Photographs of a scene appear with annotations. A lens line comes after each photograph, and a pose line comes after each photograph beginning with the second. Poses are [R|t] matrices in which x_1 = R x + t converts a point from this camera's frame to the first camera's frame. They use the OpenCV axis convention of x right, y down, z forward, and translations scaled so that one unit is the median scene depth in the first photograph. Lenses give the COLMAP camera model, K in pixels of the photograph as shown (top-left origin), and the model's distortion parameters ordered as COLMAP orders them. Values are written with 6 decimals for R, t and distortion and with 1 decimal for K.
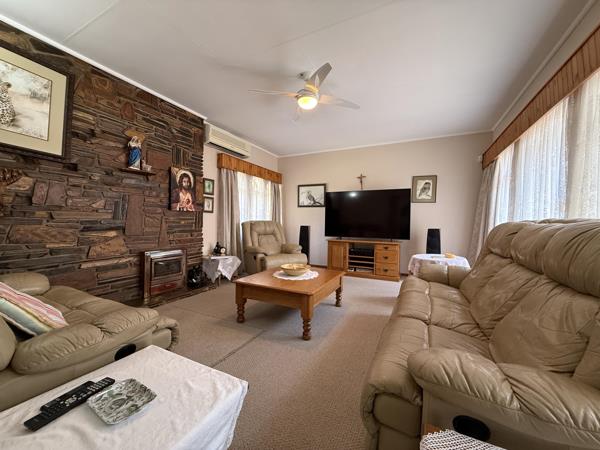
lens RADIAL K [[240.7, 0, 300.0], [0, 240.7, 225.0], [0, 0, 1]] dist [0.002428, 0.000190]
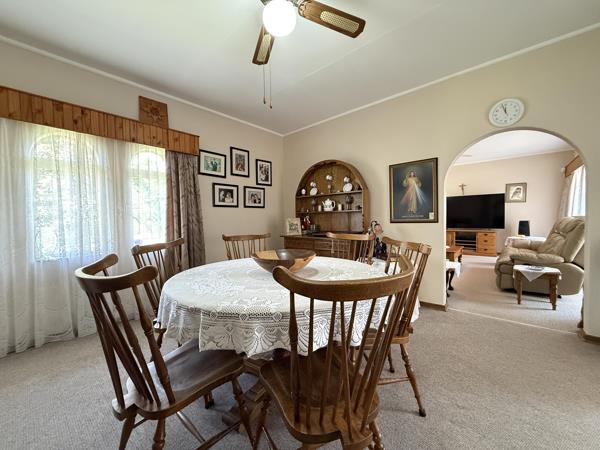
lens RADIAL K [[240.7, 0, 300.0], [0, 240.7, 225.0], [0, 0, 1]] dist [0.002428, 0.000190]
pose [[0.965804, -0.025277, -0.258038, -0.361368], [0.029858, 0.999458, 0.013850, -0.018010], [0.257548, -0.021081, 0.966036, -0.724944]]
